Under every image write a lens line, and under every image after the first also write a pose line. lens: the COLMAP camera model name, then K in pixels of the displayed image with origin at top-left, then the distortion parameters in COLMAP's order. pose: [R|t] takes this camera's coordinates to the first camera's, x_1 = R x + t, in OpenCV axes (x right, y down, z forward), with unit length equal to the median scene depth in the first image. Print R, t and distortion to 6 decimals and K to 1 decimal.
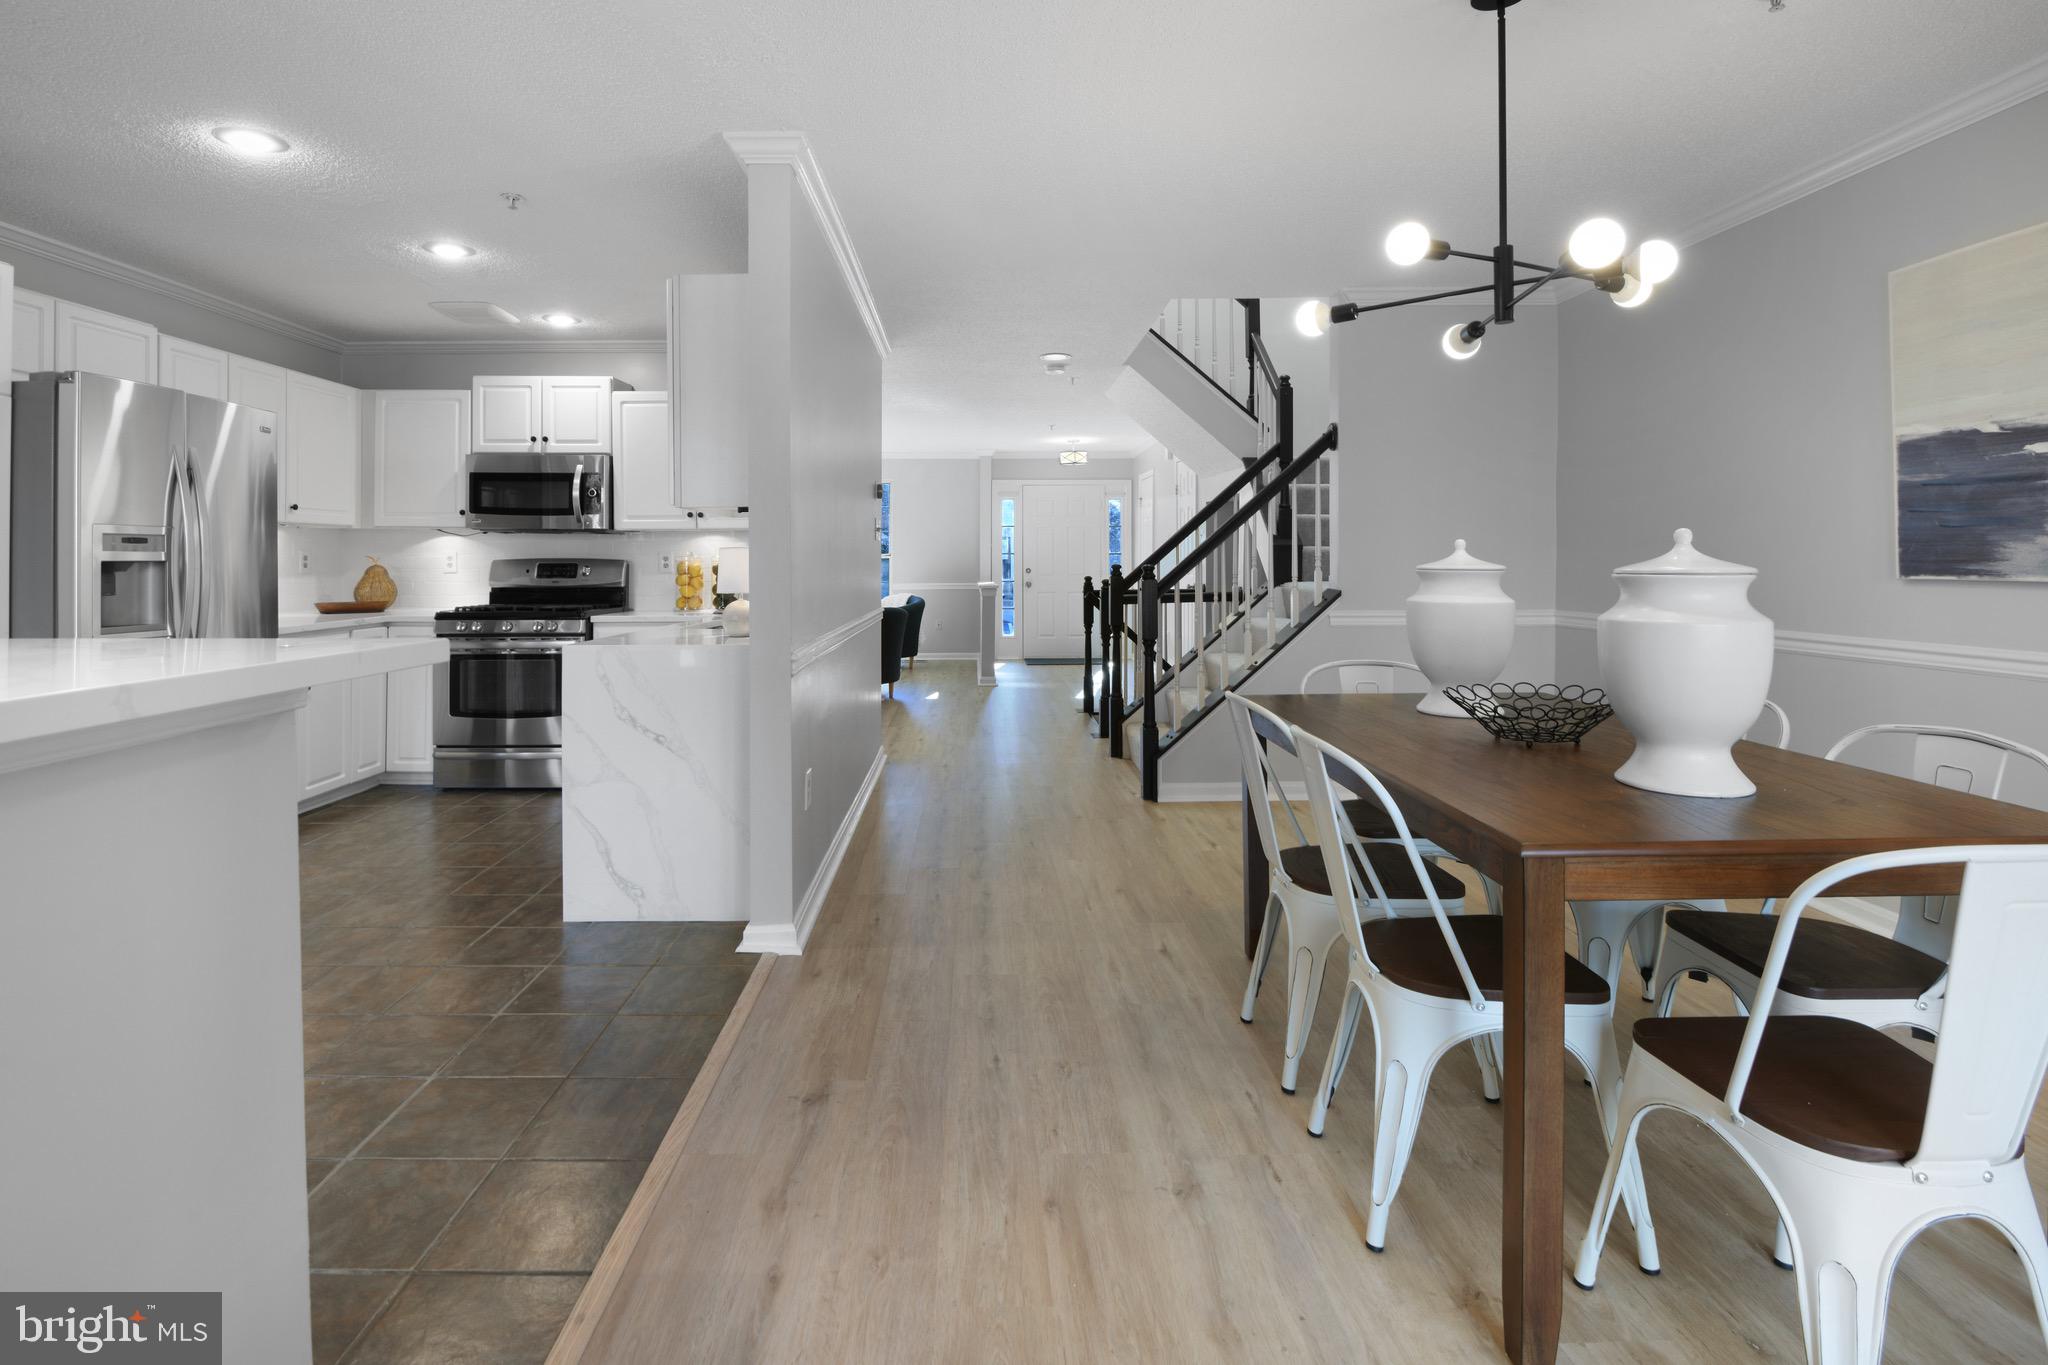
lens RADIAL K [[932.3, 0, 954.4], [0, 932.3, 554.2], [0, 0, 1]] dist [-0.019931, -0.002179]
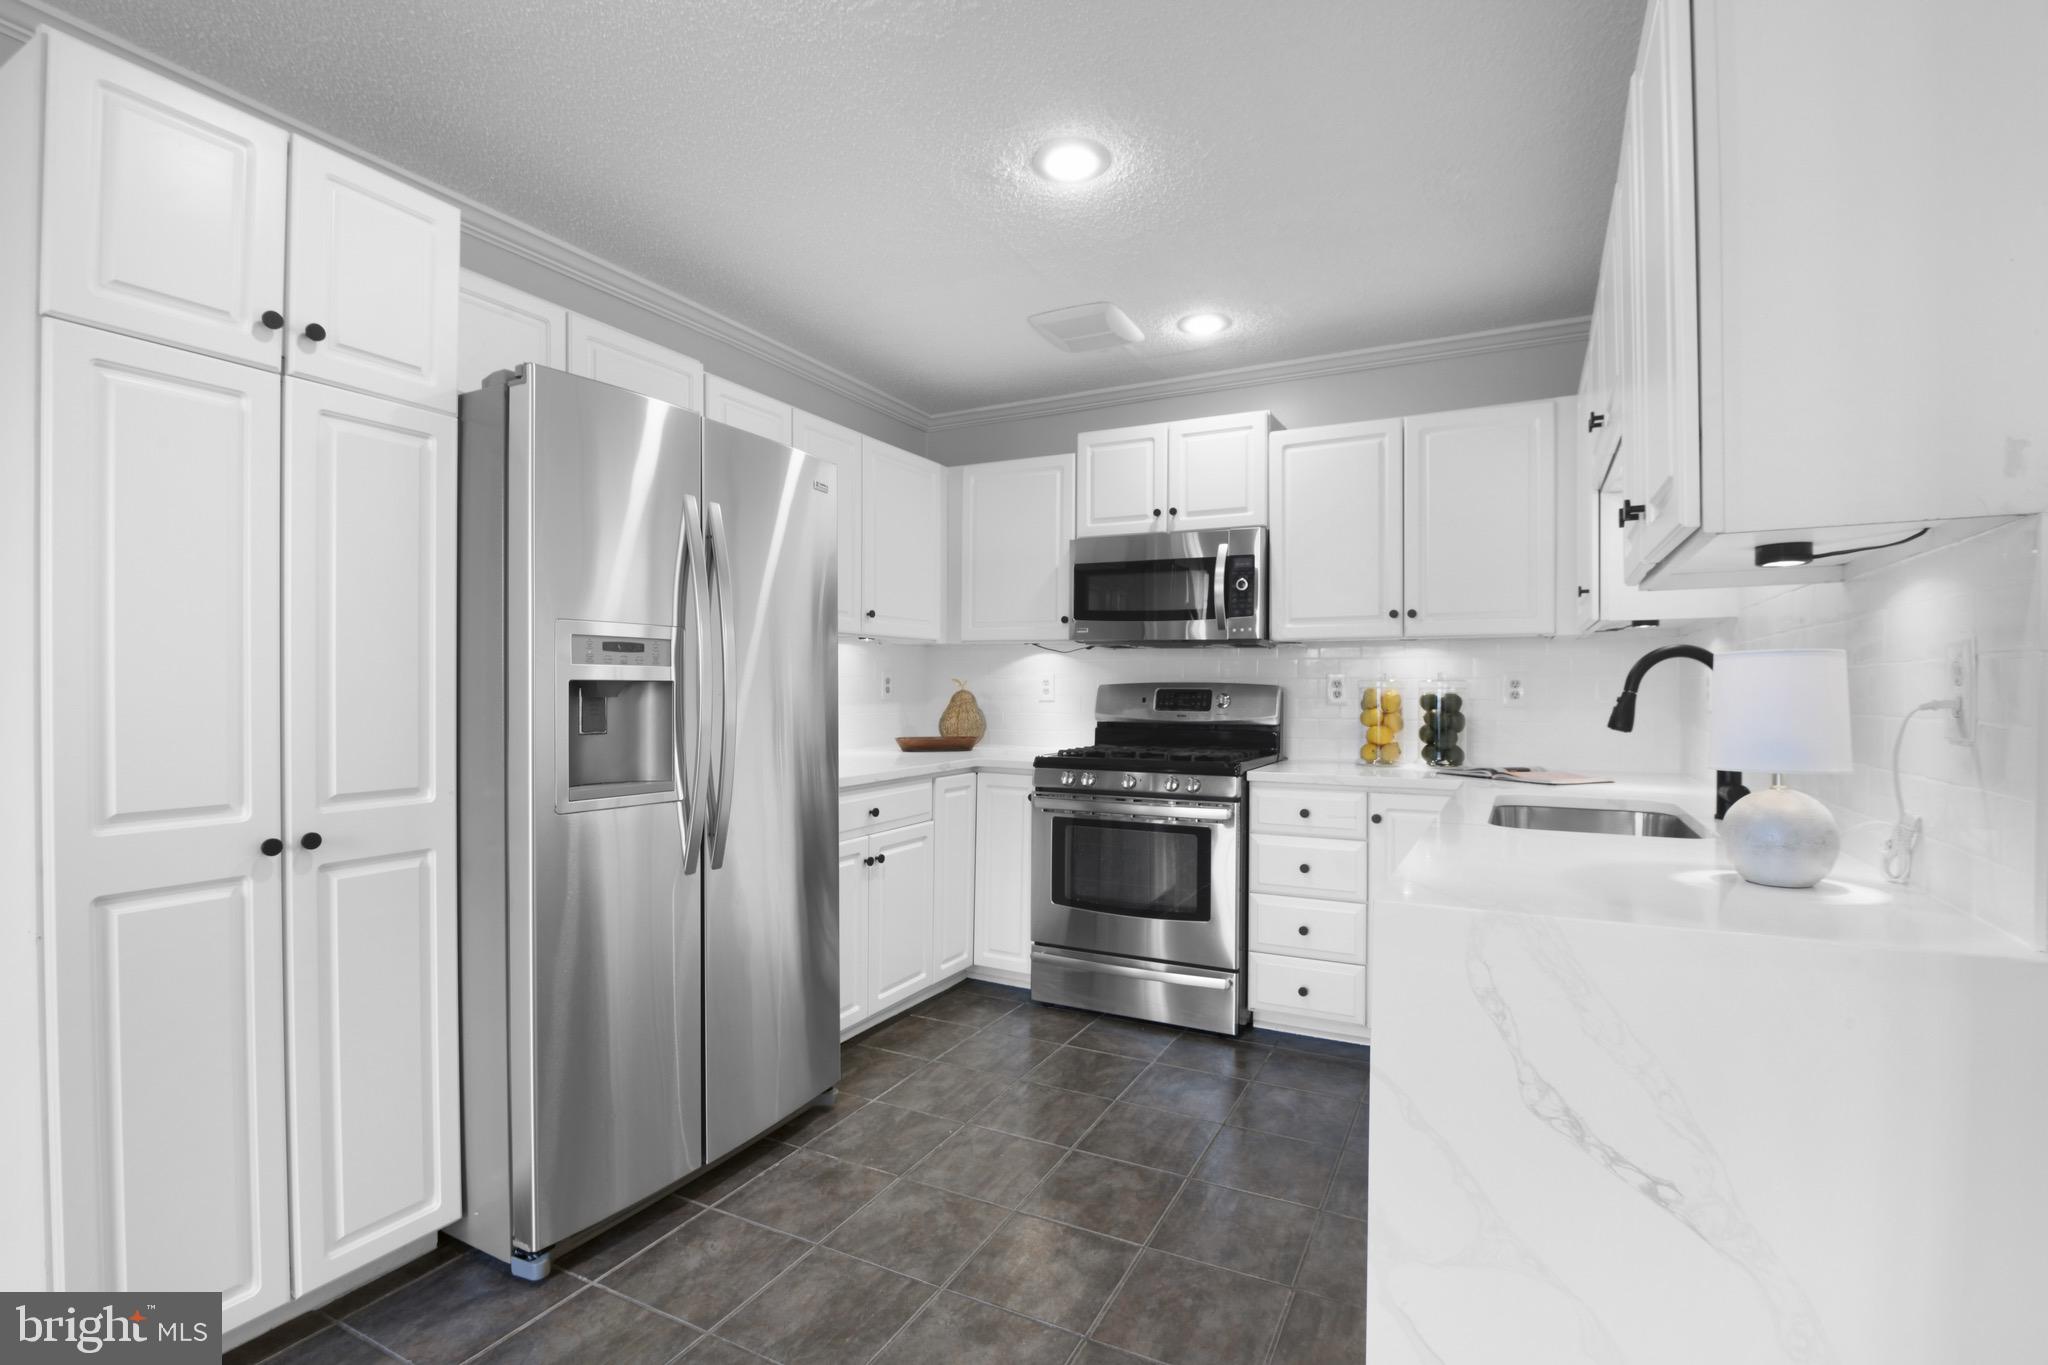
lens RADIAL K [[932.3, 0, 1044.5], [0, 932.3, 686.7], [0, 0, 1]] dist [-0.019931, -0.002179]
pose [[0.890913, 0.005221, -0.454145, -0.211899], [-0.003305, 0.999982, 0.005013, 0.004487], [0.454163, -0.002965, 0.890914, 0.338167]]
